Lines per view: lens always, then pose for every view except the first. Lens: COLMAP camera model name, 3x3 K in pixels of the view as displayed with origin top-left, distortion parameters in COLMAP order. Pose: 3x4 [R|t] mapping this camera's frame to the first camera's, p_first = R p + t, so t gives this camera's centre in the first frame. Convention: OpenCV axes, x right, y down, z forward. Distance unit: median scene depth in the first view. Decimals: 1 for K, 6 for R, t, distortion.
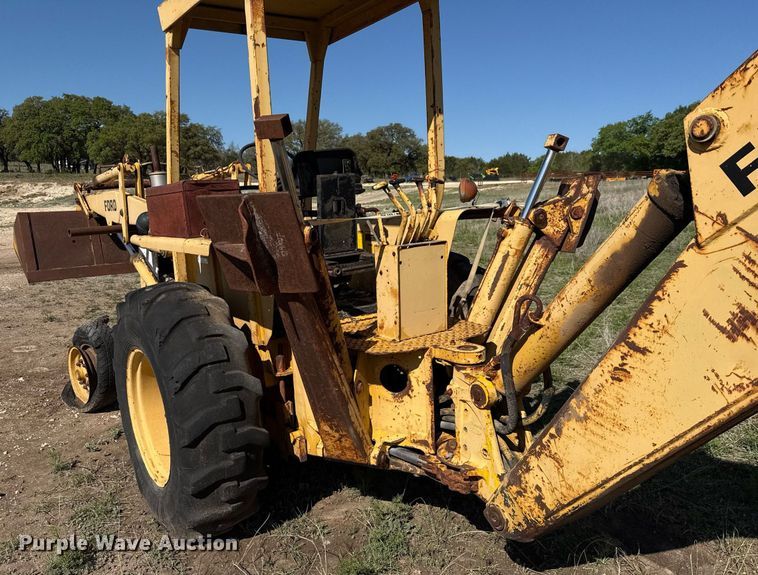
lens RADIAL K [[518.9, 0, 379.0], [0, 518.9, 287.5], [0, 0, 1]] dist [-0.001434, -0.003309]
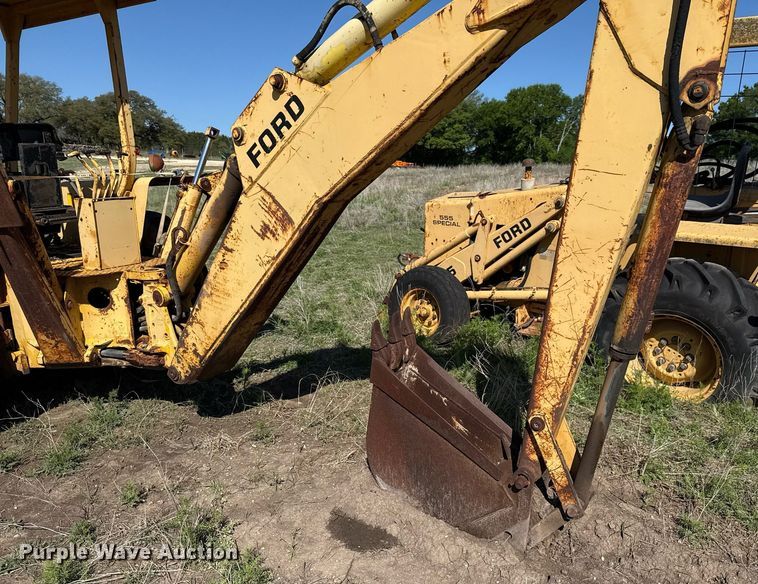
lens RADIAL K [[500.4, 0, 379.3], [0, 500.4, 299.6], [0, 0, 1]] dist [0.000172, -0.003635]
pose [[0.889191, -0.066532, 0.452674, 0.091919], [0.036768, 0.996562, 0.074246, 0.112349], [-0.456057, -0.049375, 0.888580, -0.534619]]
